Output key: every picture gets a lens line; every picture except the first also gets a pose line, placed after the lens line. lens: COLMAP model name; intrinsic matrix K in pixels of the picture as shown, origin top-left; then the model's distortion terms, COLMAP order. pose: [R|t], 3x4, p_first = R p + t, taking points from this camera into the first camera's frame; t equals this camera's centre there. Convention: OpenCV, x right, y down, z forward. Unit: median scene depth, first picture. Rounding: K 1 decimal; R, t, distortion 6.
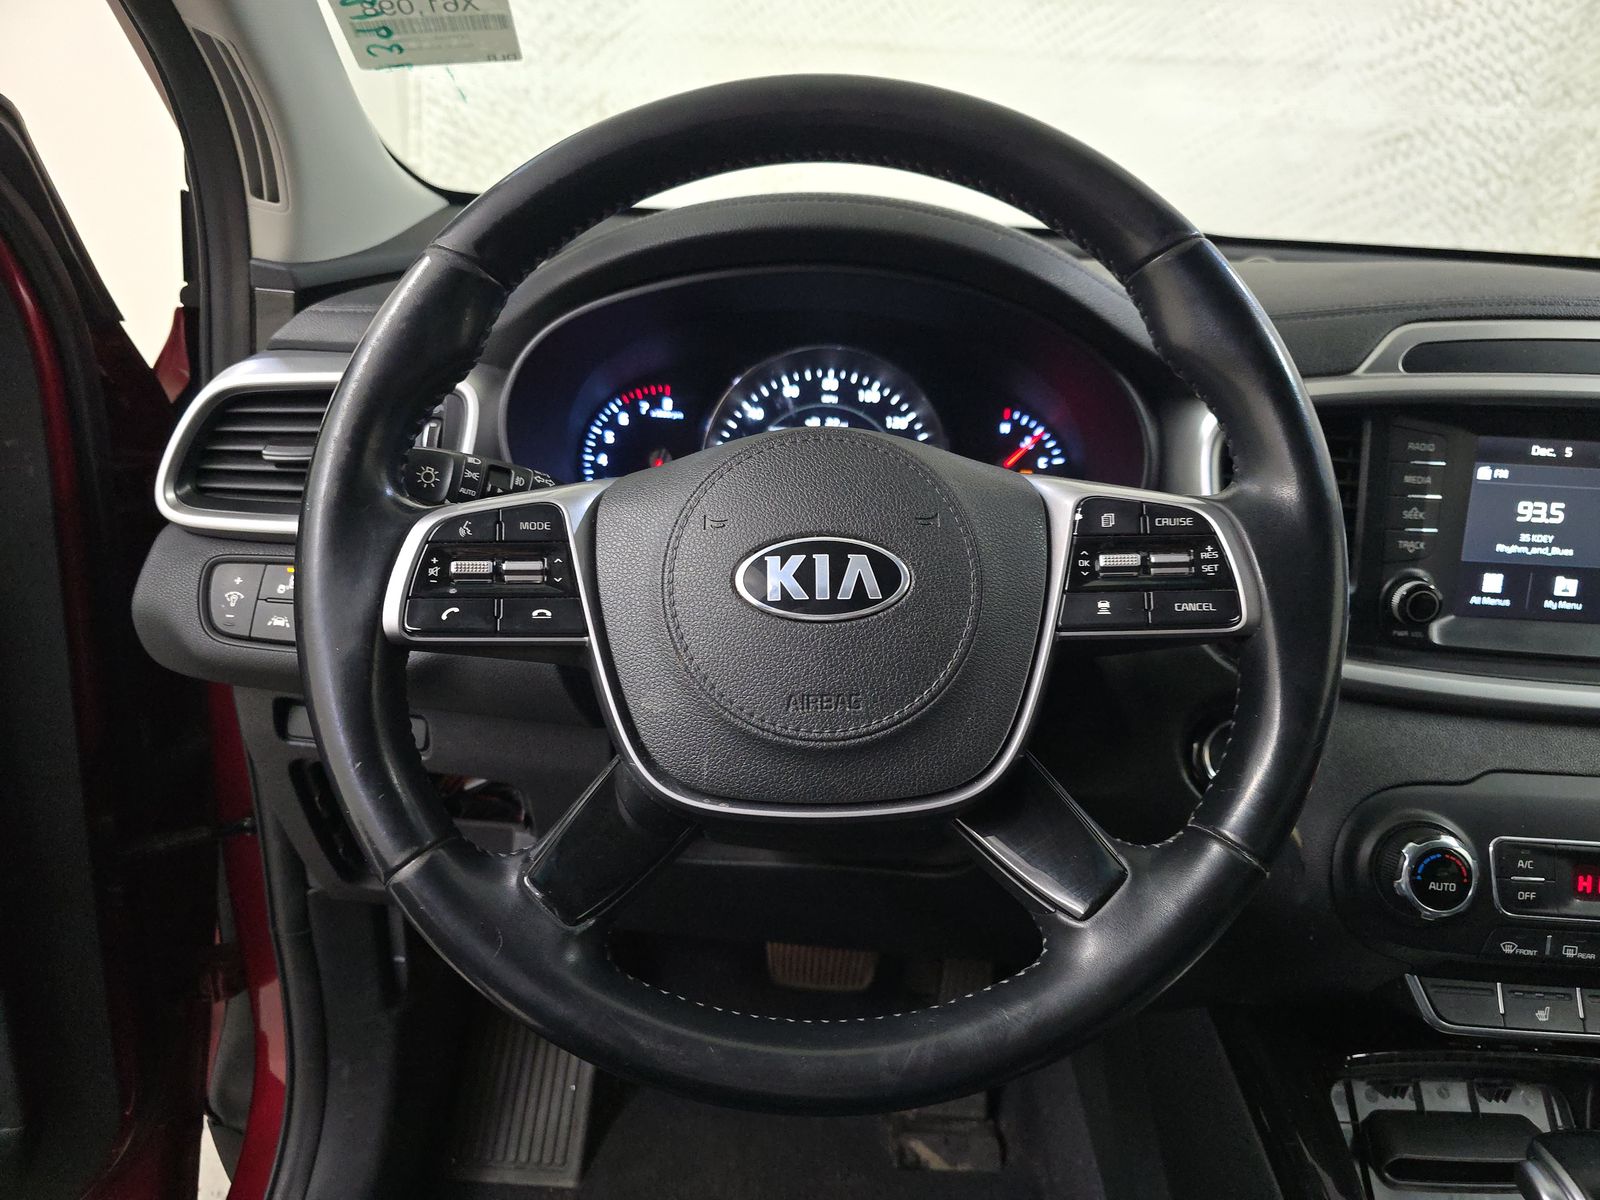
lens RADIAL K [[1073.7, 0, 800.0], [0, 1073.7, 600.0], [0, 0, 1]] dist [0.046345, -0.051478]
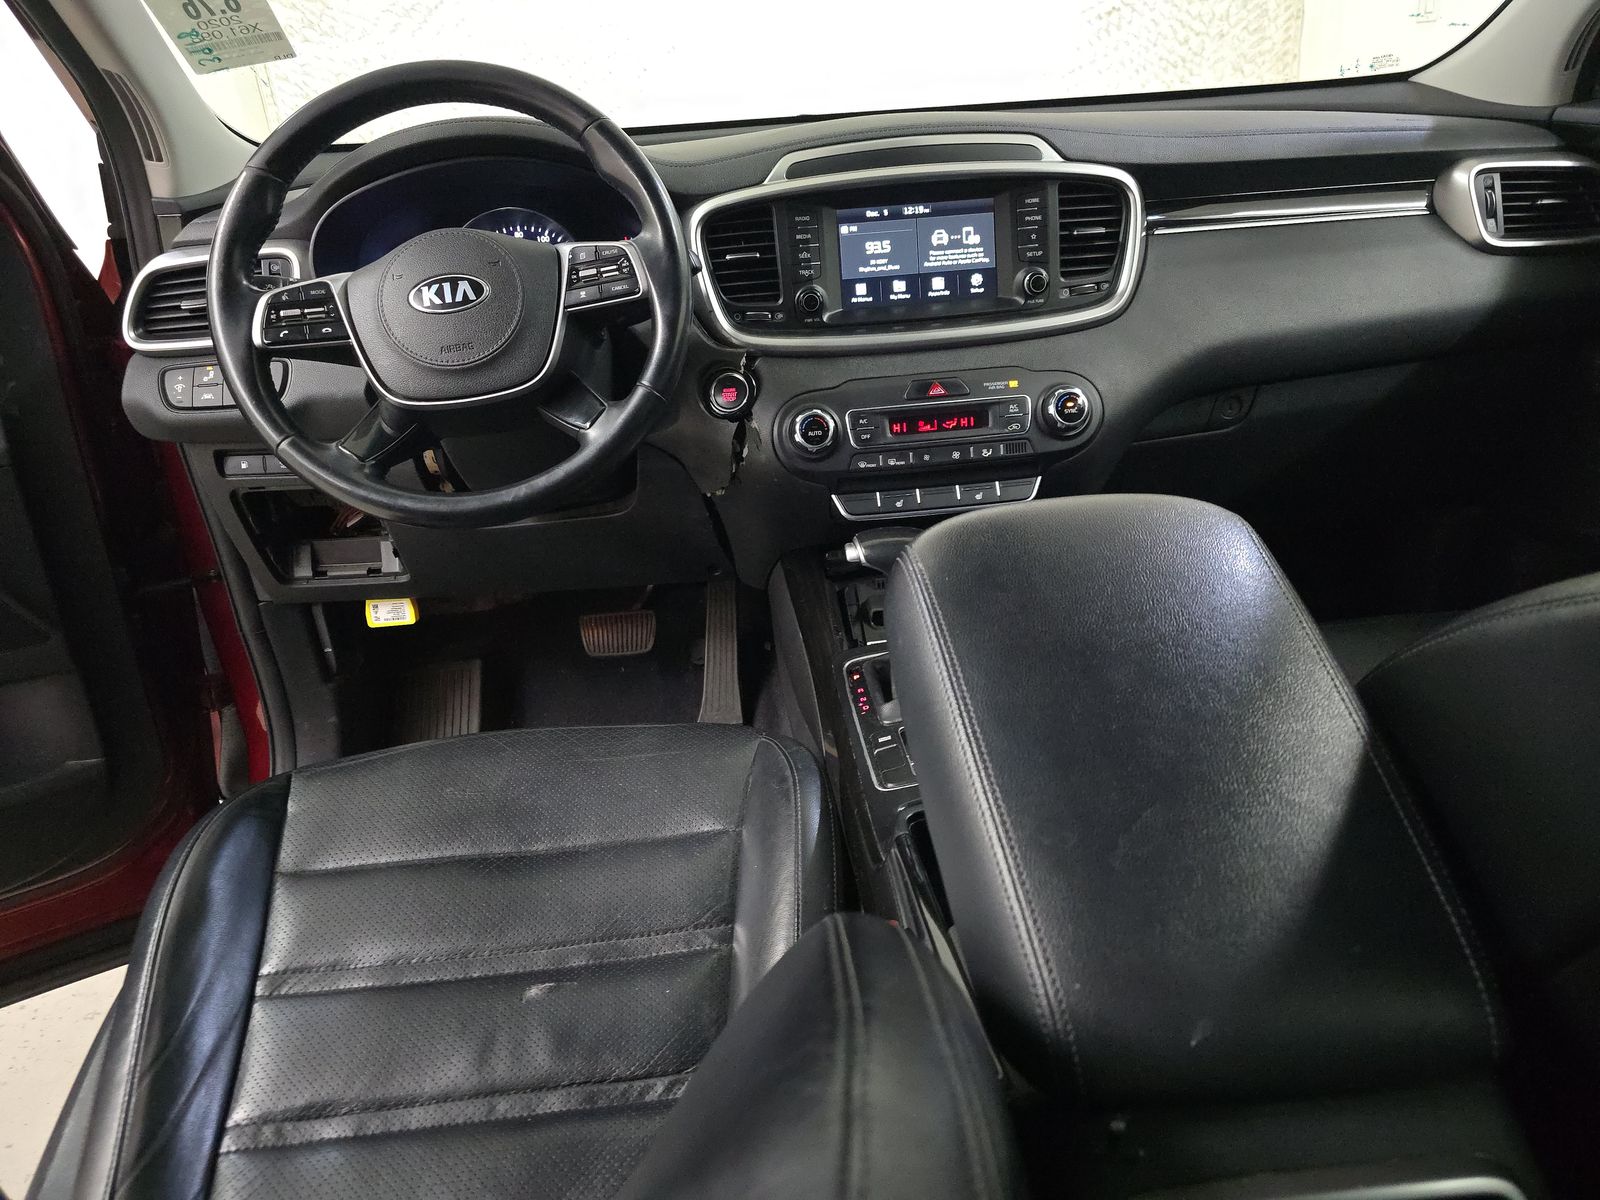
lens RADIAL K [[1056.8, 0, 800.0], [0, 1056.8, 600.0], [0, 0, 1]] dist [0.044820, -0.036436]
pose [[0.988282, -0.144437, 0.049357, 0.365862], [0.140766, 0.987482, 0.071164, 0.373769], [-0.059018, -0.063383, 0.996243, -0.871280]]
